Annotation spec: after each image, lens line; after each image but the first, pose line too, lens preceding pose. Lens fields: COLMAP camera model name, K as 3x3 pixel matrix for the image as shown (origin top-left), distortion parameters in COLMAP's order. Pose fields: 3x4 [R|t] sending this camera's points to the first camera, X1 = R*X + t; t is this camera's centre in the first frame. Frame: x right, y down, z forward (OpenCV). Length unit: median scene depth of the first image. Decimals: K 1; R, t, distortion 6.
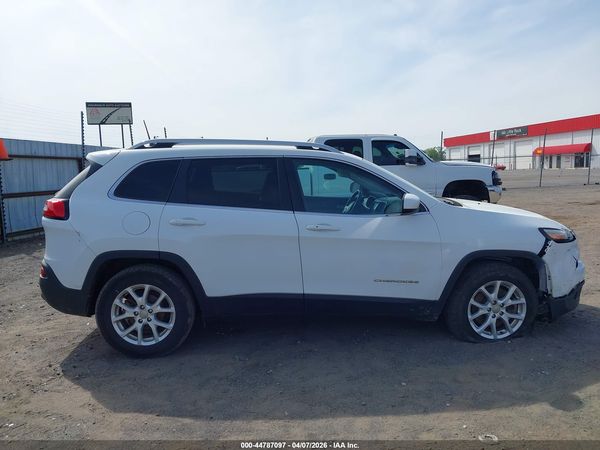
lens RADIAL K [[453.6, 0, 300.0], [0, 453.6, 225.0], [0, 0, 1]] dist [0.076534, -0.111697]
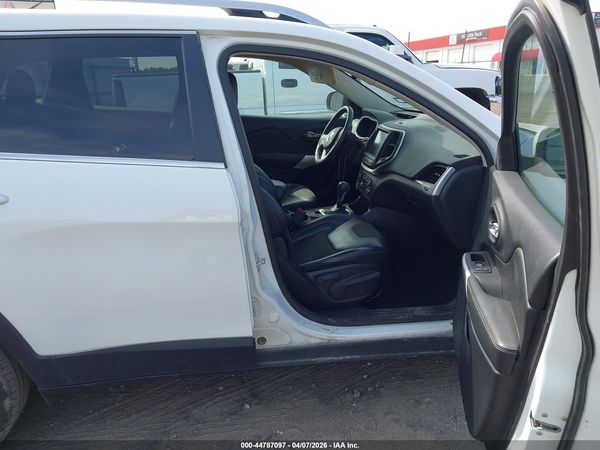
lens RADIAL K [[453.6, 0, 300.0], [0, 453.6, 225.0], [0, 0, 1]] dist [0.076534, -0.111697]
pose [[0.995068, -0.030160, 0.094503, 0.006606], [0.011512, 0.981333, 0.191969, -0.024814], [-0.098529, -0.189935, 0.976840, 0.248059]]
